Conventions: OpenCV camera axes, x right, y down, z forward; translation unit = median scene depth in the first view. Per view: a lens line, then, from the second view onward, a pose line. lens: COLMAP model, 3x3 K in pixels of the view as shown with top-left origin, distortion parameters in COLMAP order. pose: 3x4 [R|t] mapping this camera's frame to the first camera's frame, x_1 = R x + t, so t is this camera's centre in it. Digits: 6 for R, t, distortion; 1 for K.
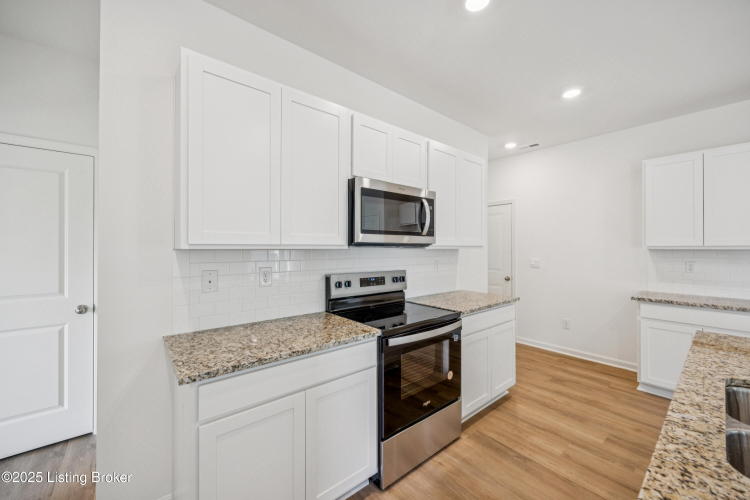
lens RADIAL K [[287.6, 0, 364.2], [0, 287.6, 247.6], [0, 0, 1]] dist [-0.000560, -0.000021]
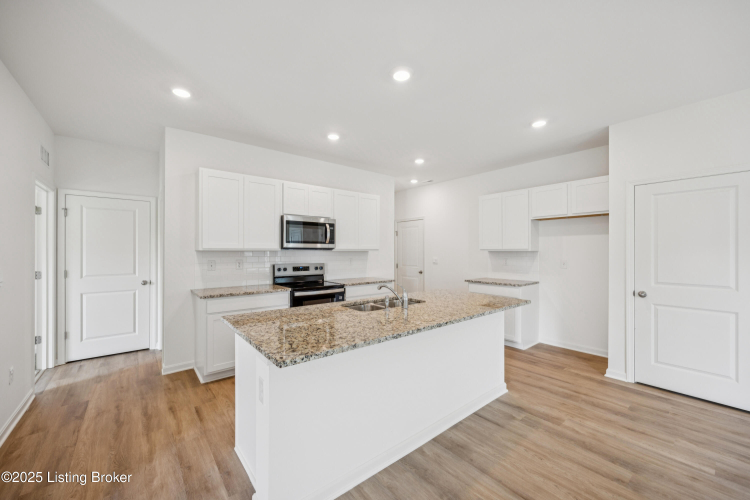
lens RADIAL K [[286.2, 0, 363.6], [0, 286.2, 250.4], [0, 0, 1]] dist [-0.001128, -0.000092]
pose [[0.999957, 0.000586, -0.009261, 0.466841], [-0.000588, 1.000000, -0.000225, 0.002720], [0.009261, 0.000230, 0.999957, -0.849580]]
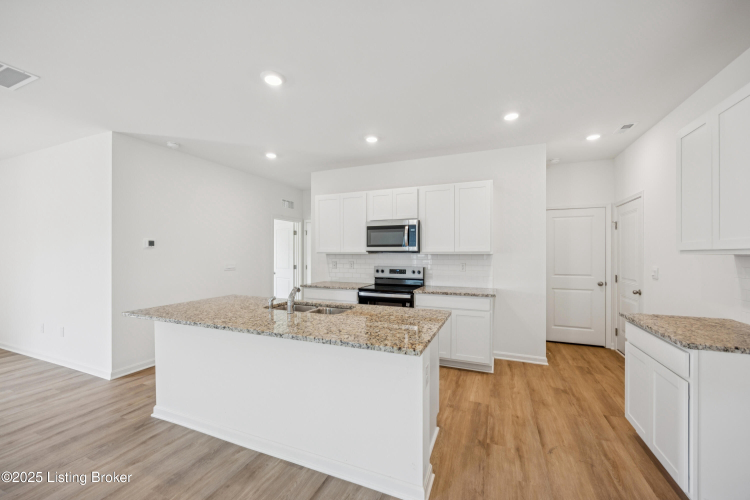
lens RADIAL K [[284.2, 0, 386.2], [0, 284.2, 254.3], [0, 0, 1]] dist [0.000068, 0.000019]
pose [[0.499533, 0.000356, -0.866295, 1.681440], [0.001160, 0.999999, 0.001080, 0.004444], [0.866294, -0.001545, 0.499532, 0.016318]]
